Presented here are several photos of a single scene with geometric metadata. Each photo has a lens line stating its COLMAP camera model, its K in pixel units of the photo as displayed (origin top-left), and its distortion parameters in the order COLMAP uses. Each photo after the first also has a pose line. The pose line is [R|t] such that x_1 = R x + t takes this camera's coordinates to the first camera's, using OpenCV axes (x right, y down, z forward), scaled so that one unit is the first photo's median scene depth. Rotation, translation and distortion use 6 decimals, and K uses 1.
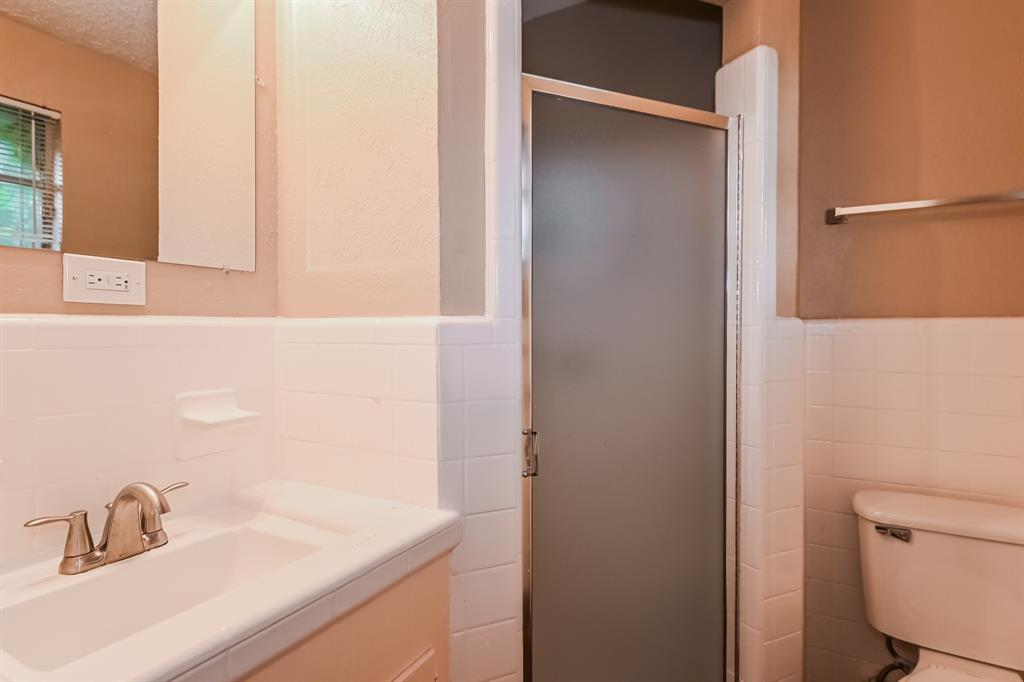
lens RADIAL K [[486.1, 0, 511.2], [0, 486.1, 331.1], [0, 0, 1]] dist [0.001750, 0.000360]
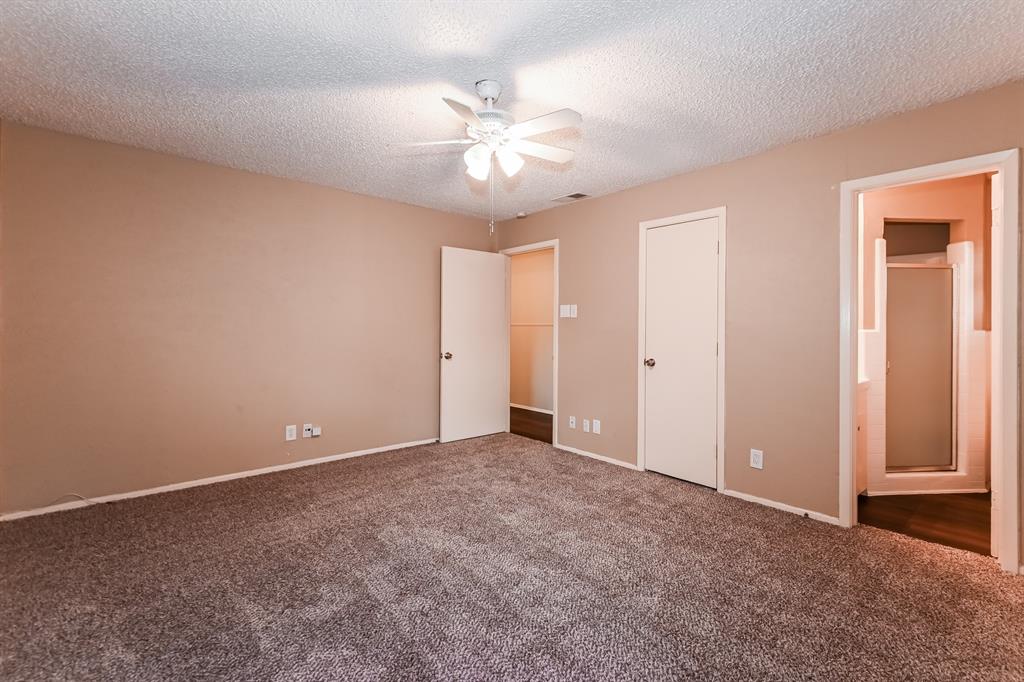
lens RADIAL K [[486.1, 0, 511.2], [0, 486.1, 331.1], [0, 0, 1]] dist [0.001750, 0.000360]
pose [[0.953299, 0.006474, -0.301958, -1.218300], [-0.009667, 0.999912, -0.009080, 0.030175], [0.301873, 0.011575, 0.953278, -2.628976]]
